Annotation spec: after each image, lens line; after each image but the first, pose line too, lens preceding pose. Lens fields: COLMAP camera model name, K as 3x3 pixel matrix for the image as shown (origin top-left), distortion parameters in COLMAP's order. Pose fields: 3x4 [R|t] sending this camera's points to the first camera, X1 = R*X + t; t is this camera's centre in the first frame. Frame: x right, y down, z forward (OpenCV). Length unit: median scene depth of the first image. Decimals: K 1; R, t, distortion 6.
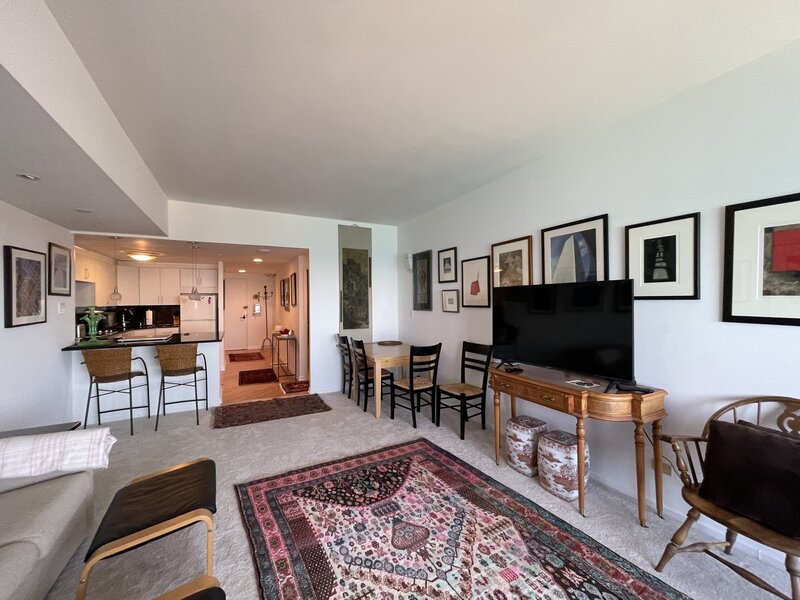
lens RADIAL K [[327.0, 0, 396.7], [0, 327.0, 302.7], [0, 0, 1]] dist [-0.003040, 0.007531]
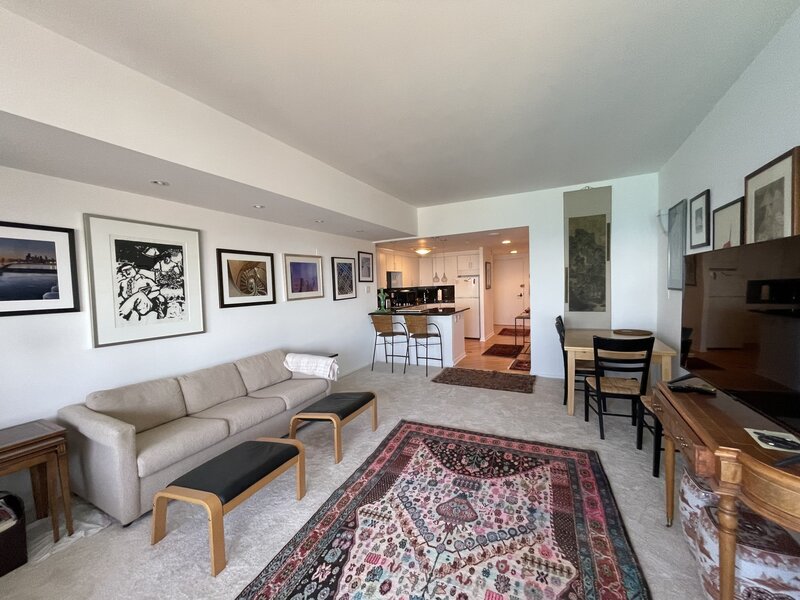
lens RADIAL K [[327.0, 0, 396.7], [0, 327.0, 302.7], [0, 0, 1]] dist [-0.003040, 0.007531]
pose [[0.577165, 0.030276, -0.816066, 0.540509], [0.028060, 0.997987, 0.056870, -0.008976], [0.816146, -0.055723, 0.575153, 0.201556]]
